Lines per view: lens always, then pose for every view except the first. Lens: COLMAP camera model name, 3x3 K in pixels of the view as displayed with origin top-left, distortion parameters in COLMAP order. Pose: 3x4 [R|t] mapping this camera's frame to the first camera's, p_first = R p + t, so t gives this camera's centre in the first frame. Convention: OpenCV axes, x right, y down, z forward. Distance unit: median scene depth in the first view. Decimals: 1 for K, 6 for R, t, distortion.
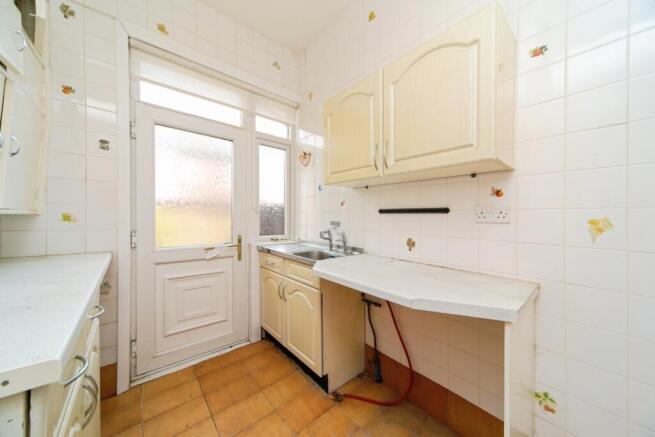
lens RADIAL K [[231.1, 0, 332.7], [0, 231.1, 216.2], [0, 0, 1]] dist [-0.000276, 0.000029]
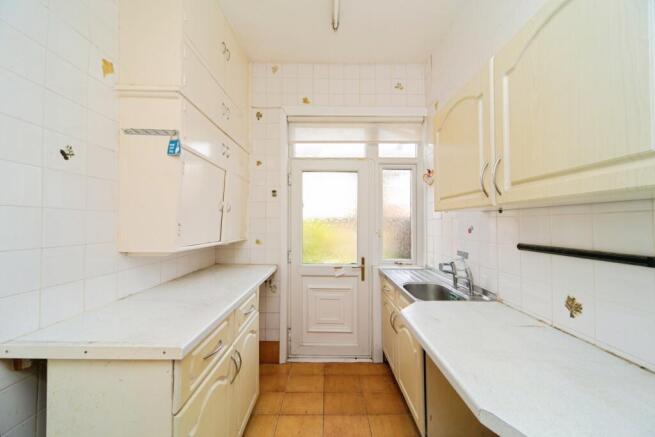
lens RADIAL K [[231.1, 0, 332.7], [0, 231.1, 216.2], [0, 0, 1]] dist [-0.000276, 0.000029]
pose [[0.745612, -0.018877, -0.666112, 0.250047], [0.006058, 0.999749, -0.021551, -0.101254], [0.666352, 0.012034, 0.745540, 0.101659]]
